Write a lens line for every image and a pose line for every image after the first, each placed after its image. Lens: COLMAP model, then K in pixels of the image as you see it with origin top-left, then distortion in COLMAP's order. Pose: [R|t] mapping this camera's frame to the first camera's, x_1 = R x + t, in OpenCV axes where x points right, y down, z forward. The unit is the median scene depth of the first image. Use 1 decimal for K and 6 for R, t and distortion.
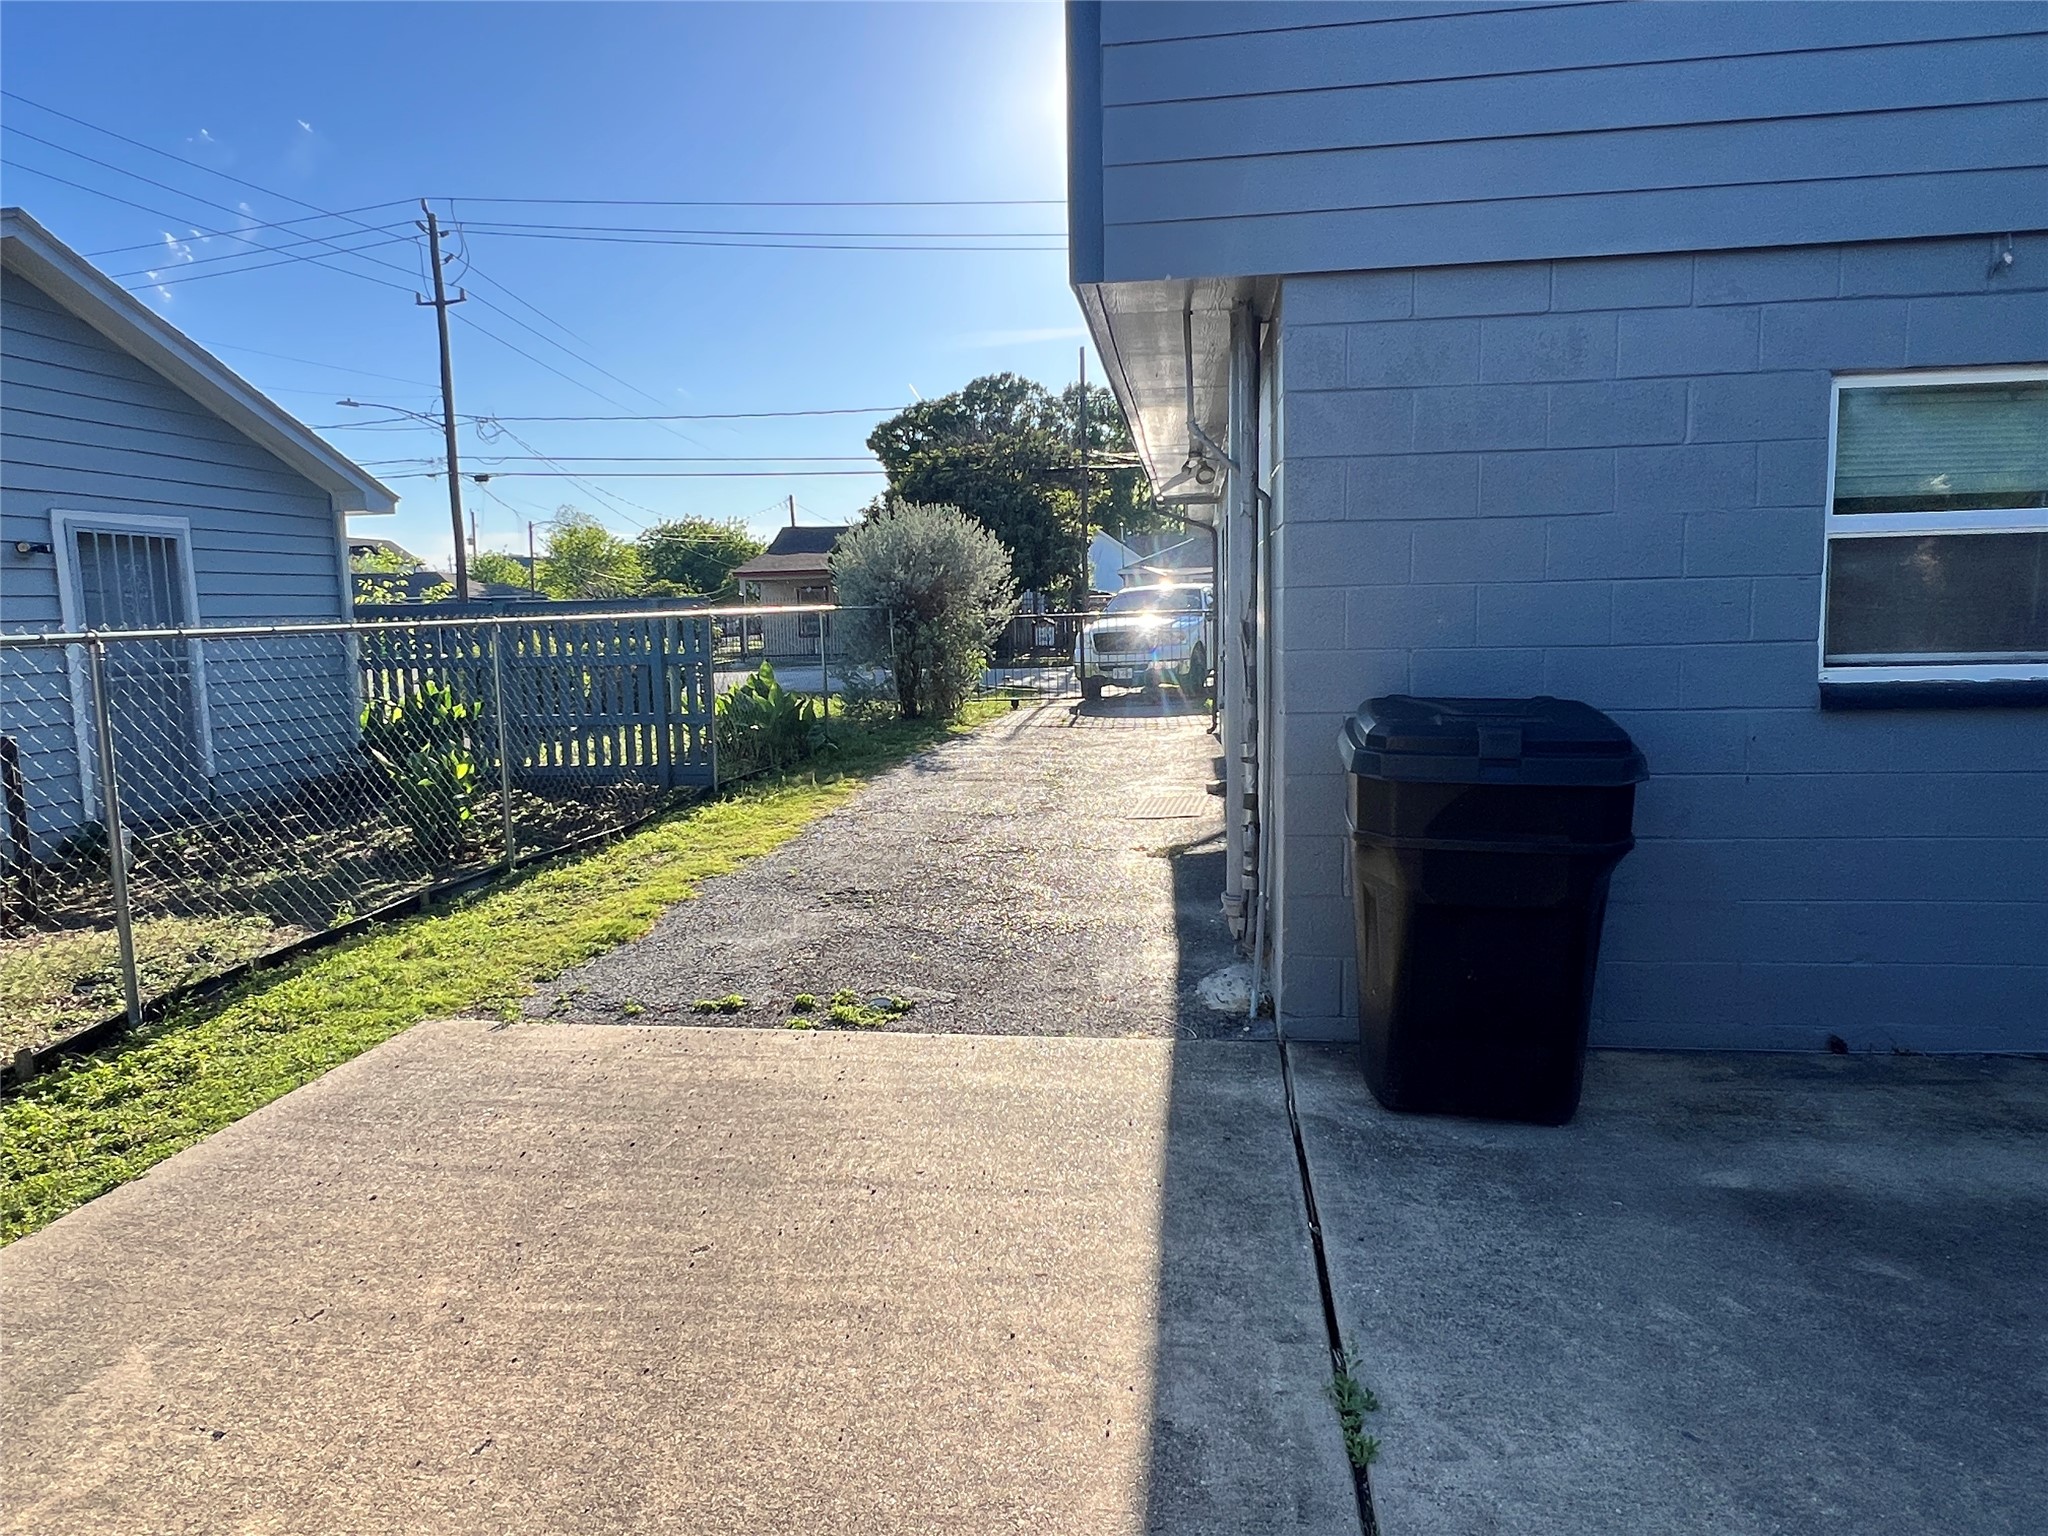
lens RADIAL K [[1259.9, 0, 1019.5], [0, 1259.9, 765.6], [0, 0, 1]] dist [0.005604, 0.000787]
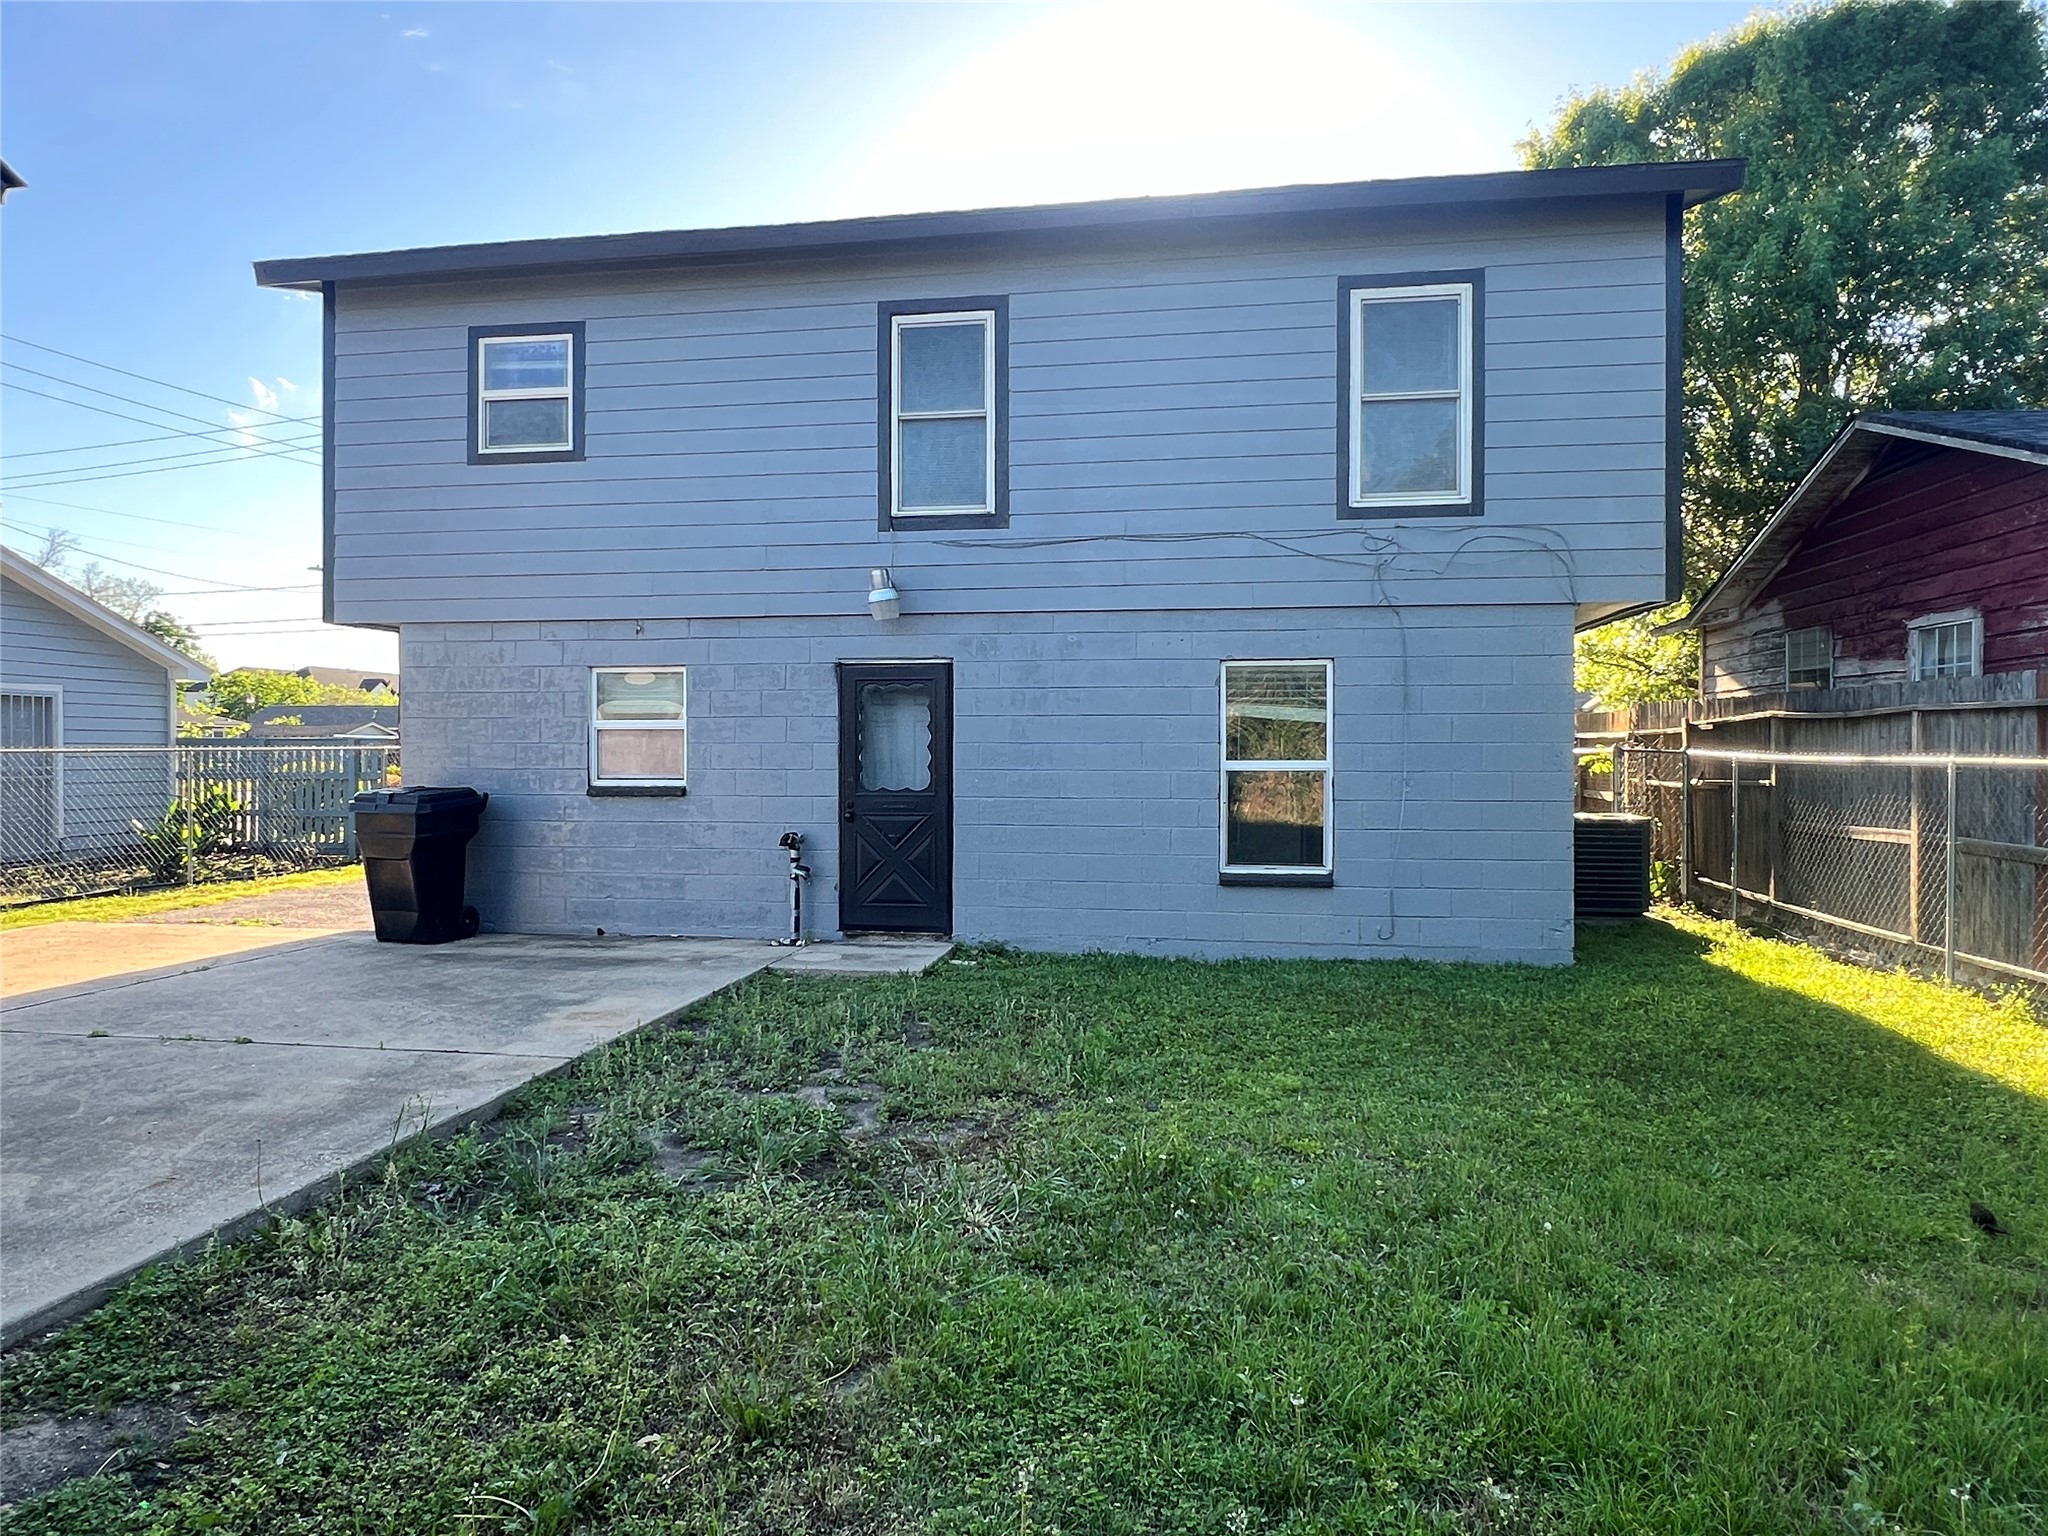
lens RADIAL K [[1259.9, 0, 1029.6], [0, 1259.9, 767.6], [0, 0, 1]] dist [0.005604, 0.000787]
pose [[0.999501, 0.023256, -0.021362, 0.679483], [-0.025436, 0.993800, -0.108232, 0.064957], [0.018713, 0.108722, 0.993896, -0.652093]]
